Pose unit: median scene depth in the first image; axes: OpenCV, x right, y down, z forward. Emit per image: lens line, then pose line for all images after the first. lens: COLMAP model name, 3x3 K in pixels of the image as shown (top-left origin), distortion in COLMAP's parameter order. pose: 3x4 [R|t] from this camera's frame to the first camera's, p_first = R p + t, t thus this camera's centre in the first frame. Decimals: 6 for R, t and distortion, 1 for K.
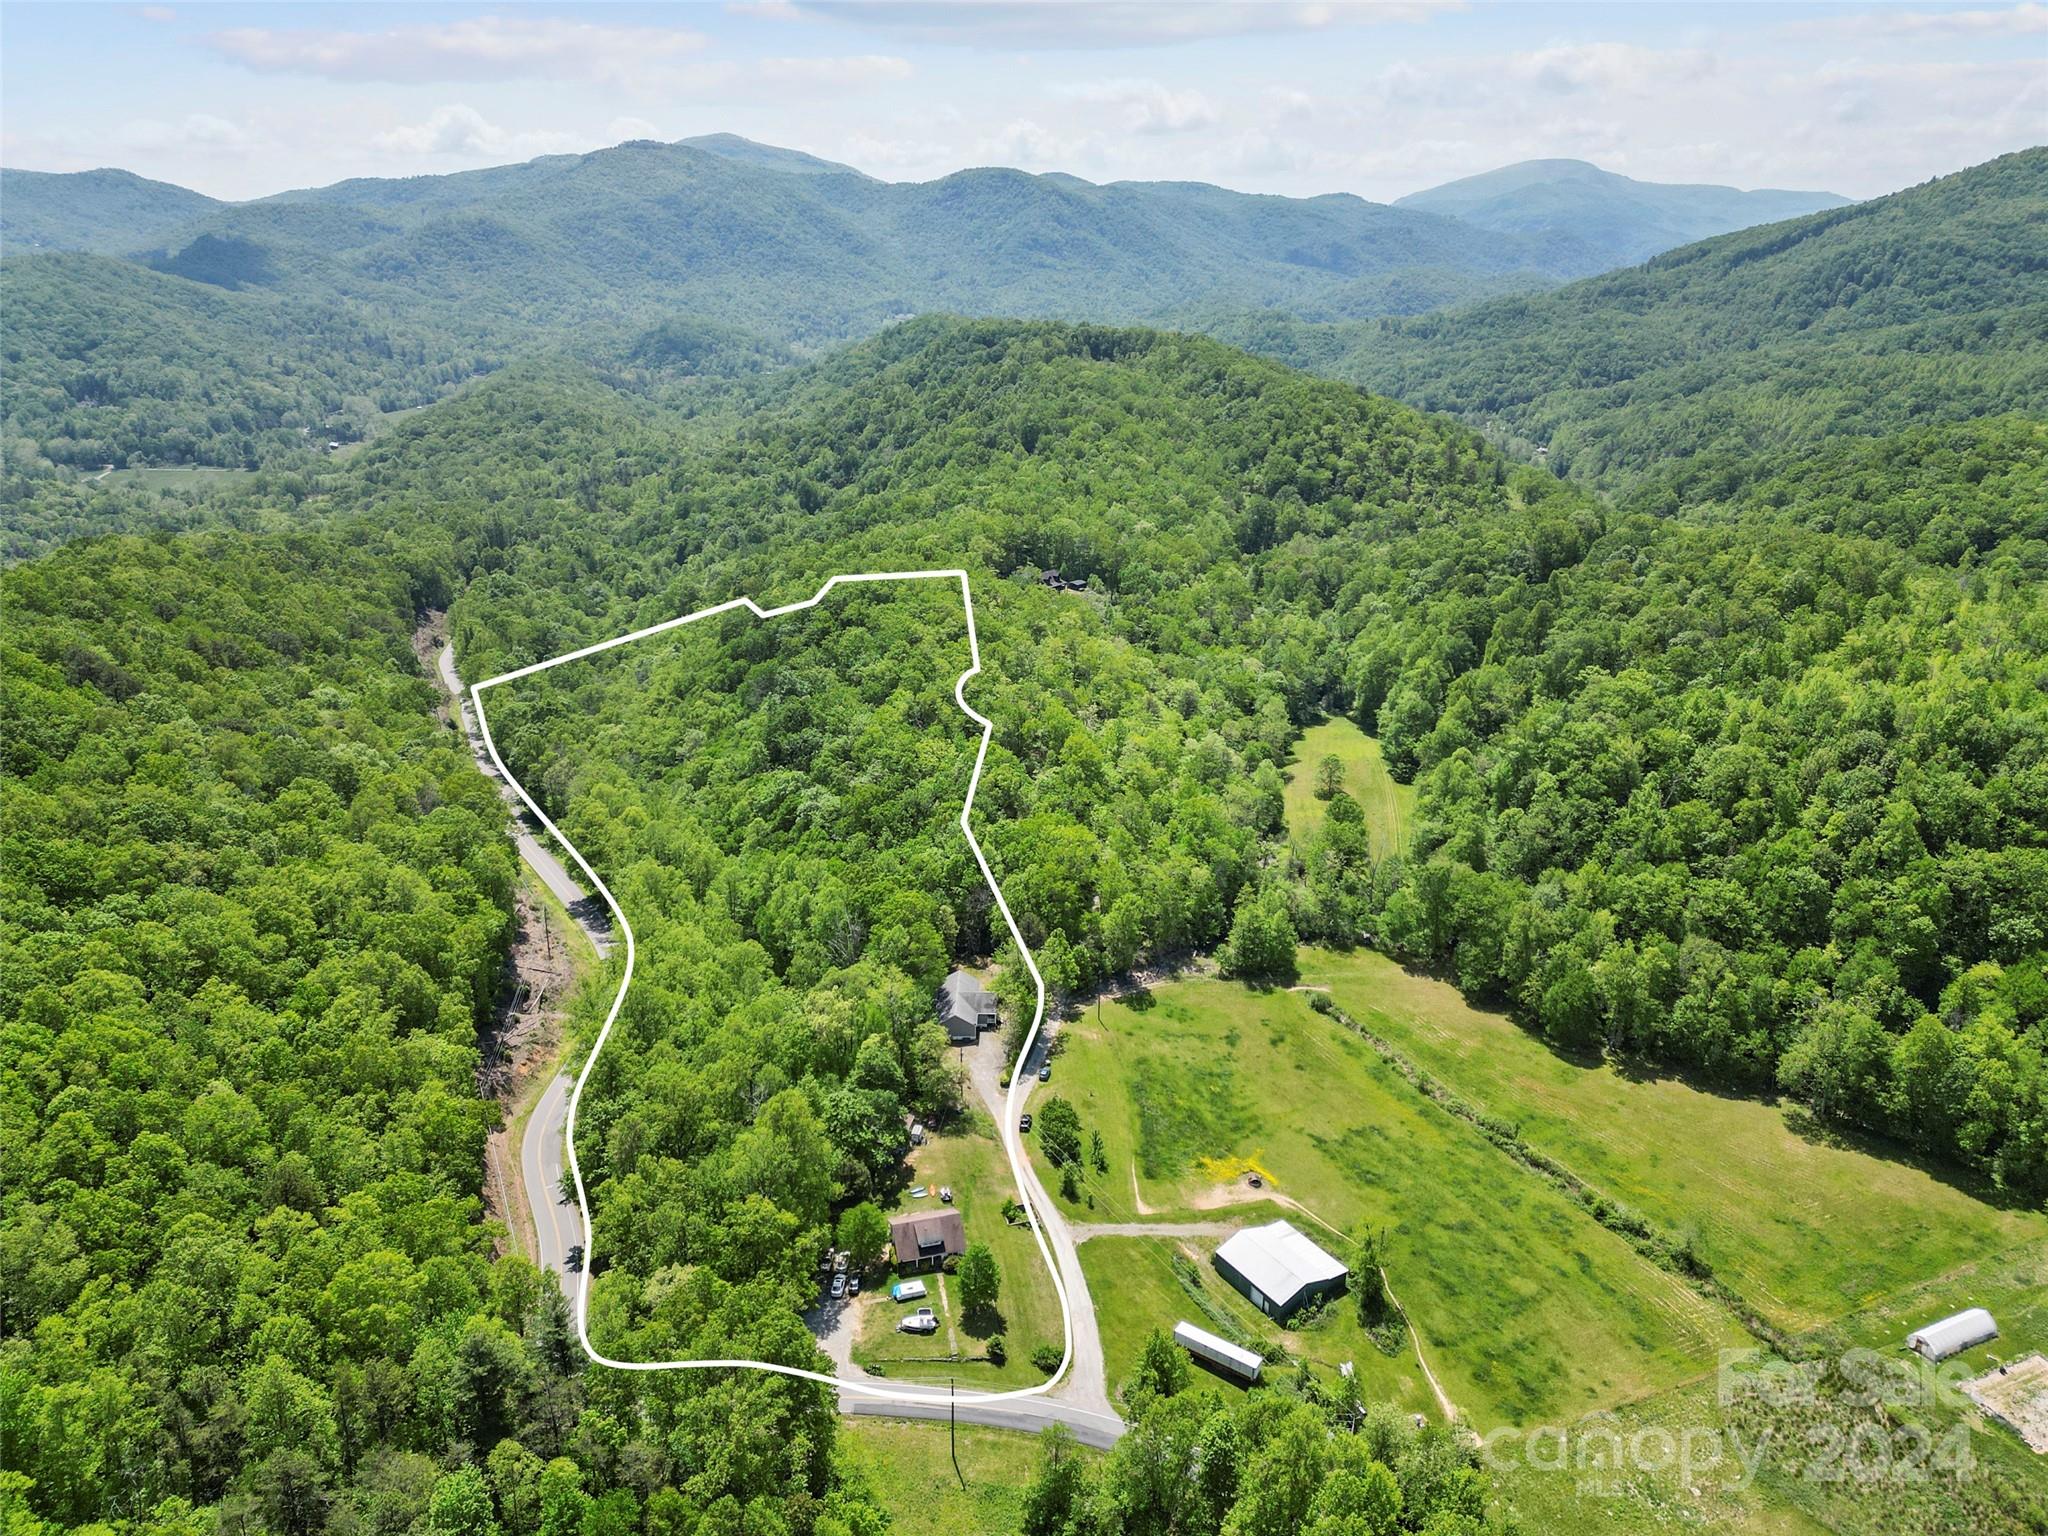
lens RADIAL K [[1428.8, 0, 1024.0], [0, 1428.8, 768.0], [0, 0, 1]] dist [0.029416, 0.000710]
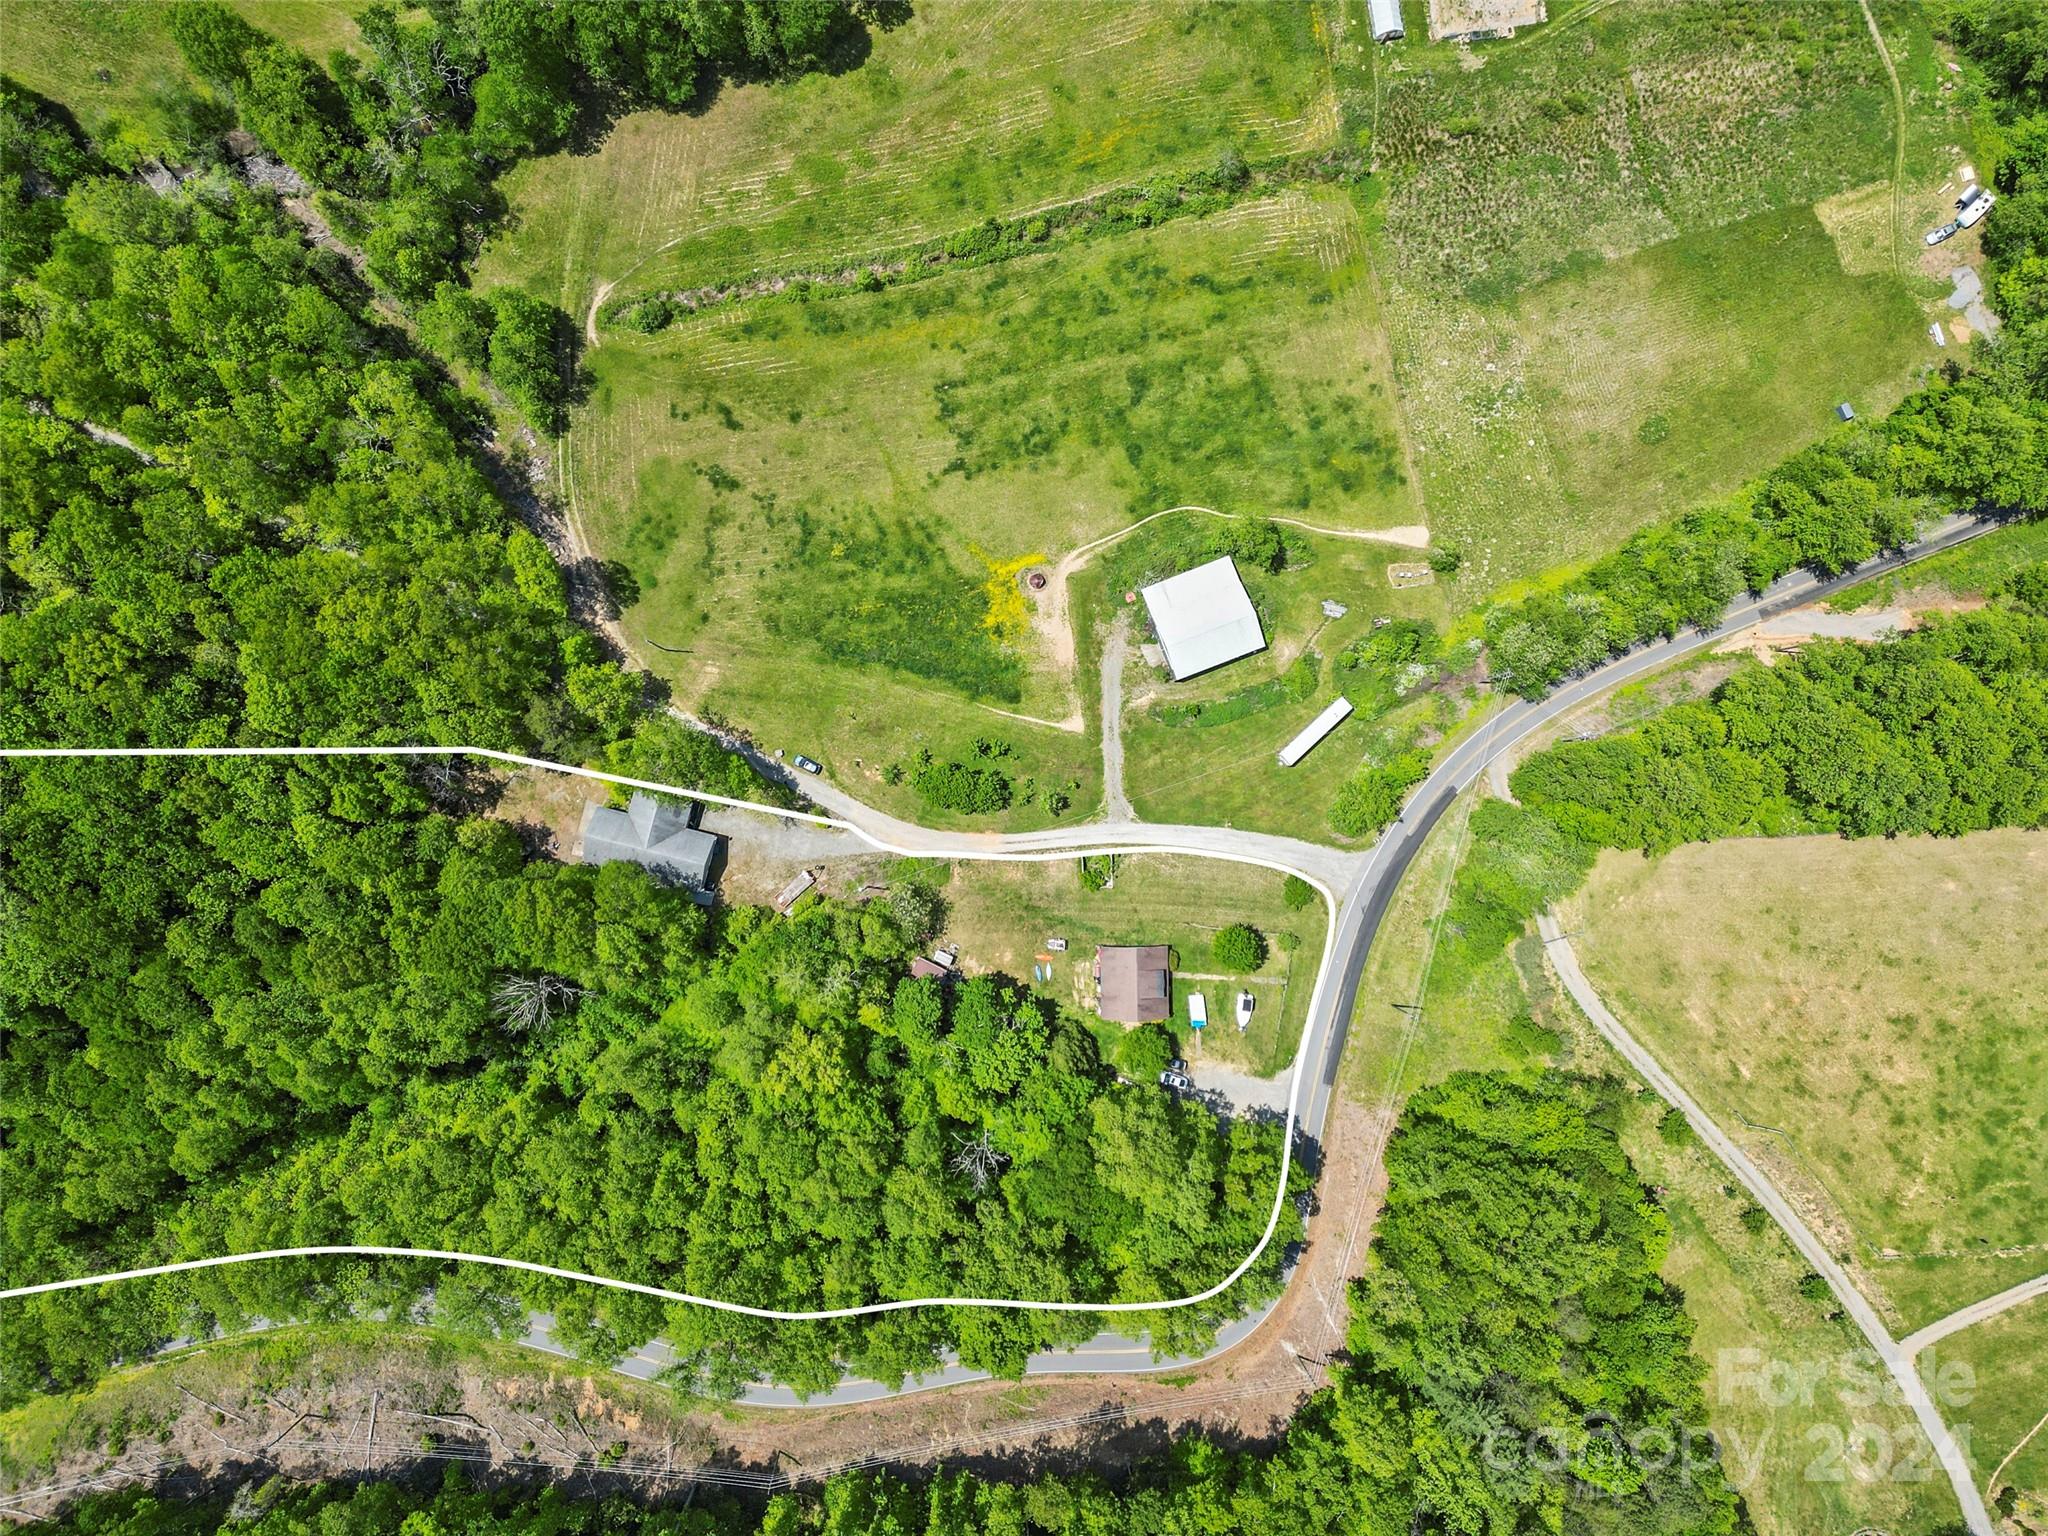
lens RADIAL K [[1428.8, 0, 1024.0], [0, 1428.8, 768.0], [0, 0, 1]] dist [0.029416, 0.000710]
pose [[0.240680, -0.970434, 0.018217, 0.032652], [0.333263, 0.100252, 0.937489, -0.549870], [-0.911597, -0.219563, 0.347538, 0.707115]]
